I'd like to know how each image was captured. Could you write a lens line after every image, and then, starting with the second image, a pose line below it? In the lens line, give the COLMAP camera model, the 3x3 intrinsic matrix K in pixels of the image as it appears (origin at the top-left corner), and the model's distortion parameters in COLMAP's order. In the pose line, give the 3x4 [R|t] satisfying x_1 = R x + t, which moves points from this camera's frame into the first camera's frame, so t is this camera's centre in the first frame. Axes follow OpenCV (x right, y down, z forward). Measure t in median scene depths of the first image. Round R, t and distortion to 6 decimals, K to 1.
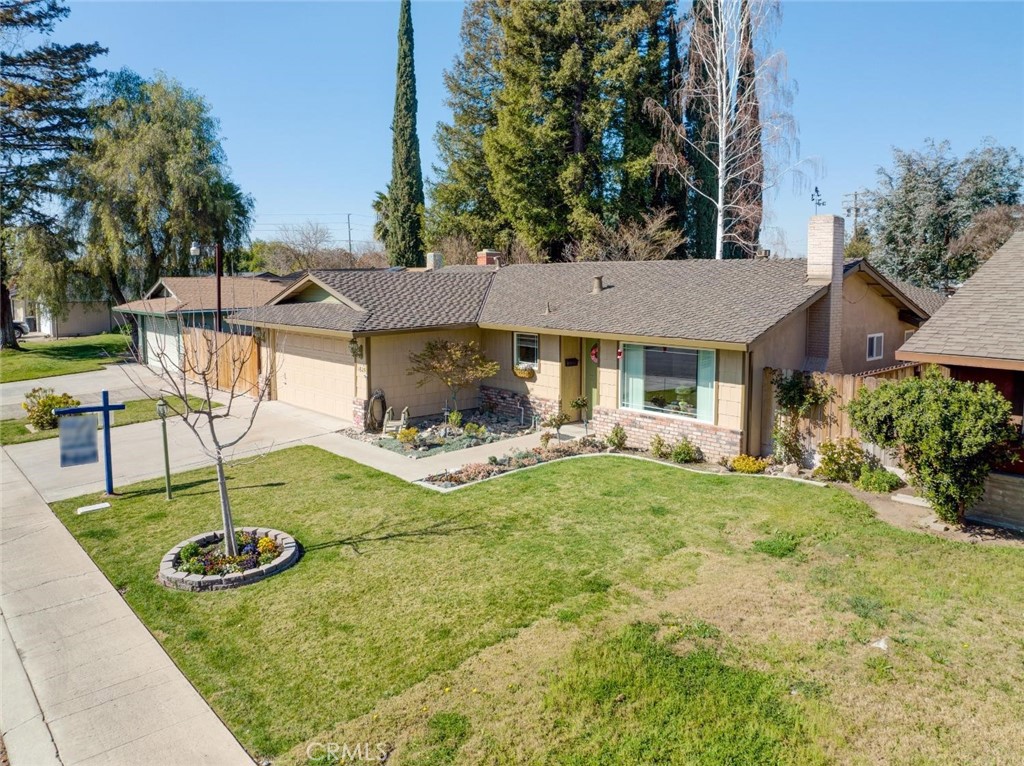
lens RADIAL K [[724.7, 0, 512.0], [0, 724.7, 383.0], [0, 0, 1]] dist [-0.032657, -0.001519]
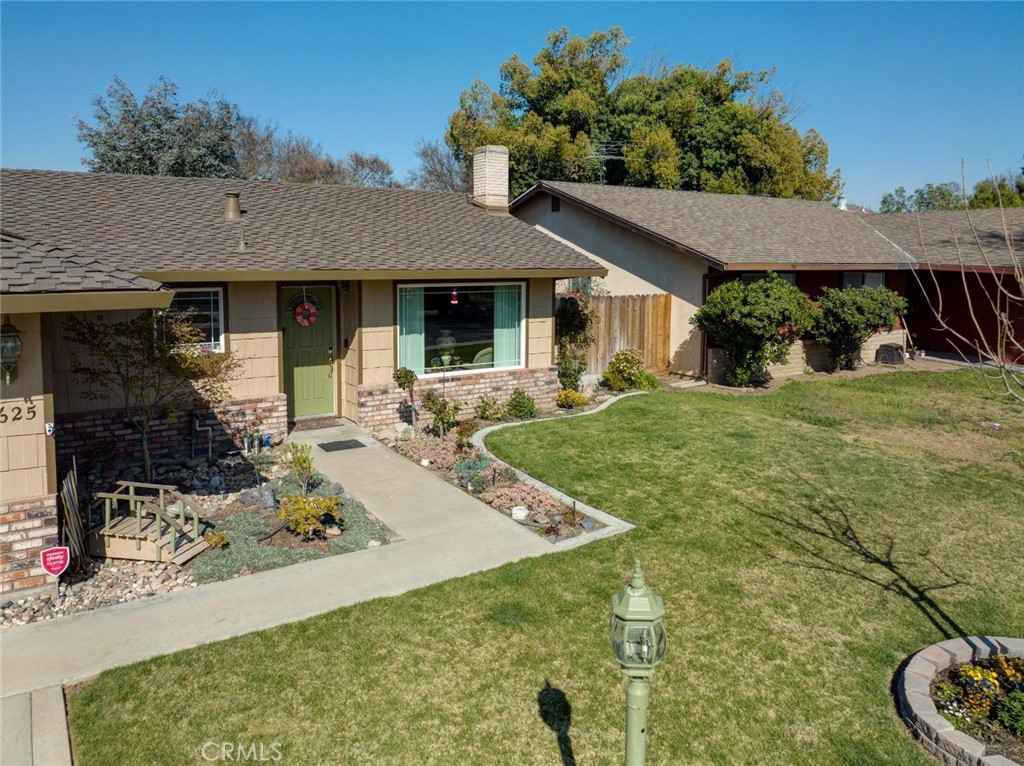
lens RADIAL K [[741.9, 0, 500.8], [0, 741.9, 327.9], [0, 0, 1]] dist [-0.035414, 0.000178]
pose [[0.145984, -0.096465, 0.984573, -0.569784], [0.139141, 0.987344, 0.076106, -0.059091], [-0.979453, 0.125884, 0.157559, 0.817782]]
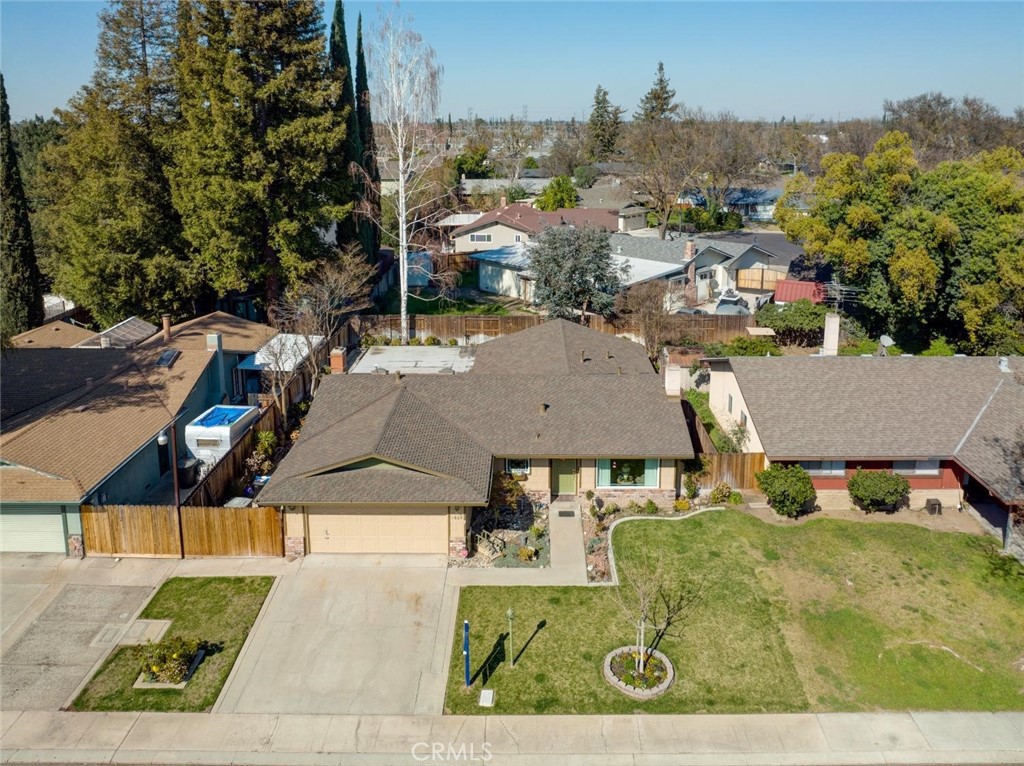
lens RADIAL K [[763.9, 0, 523.7], [0, 763.9, 256.5], [0, 0, 1]] dist [-0.005627, -0.020428]
pose [[0.669309, -0.131308, 0.731289, -1.308096], [0.109585, 0.990941, 0.077633, -0.716424], [-0.734858, 0.028178, 0.677635, -0.147290]]
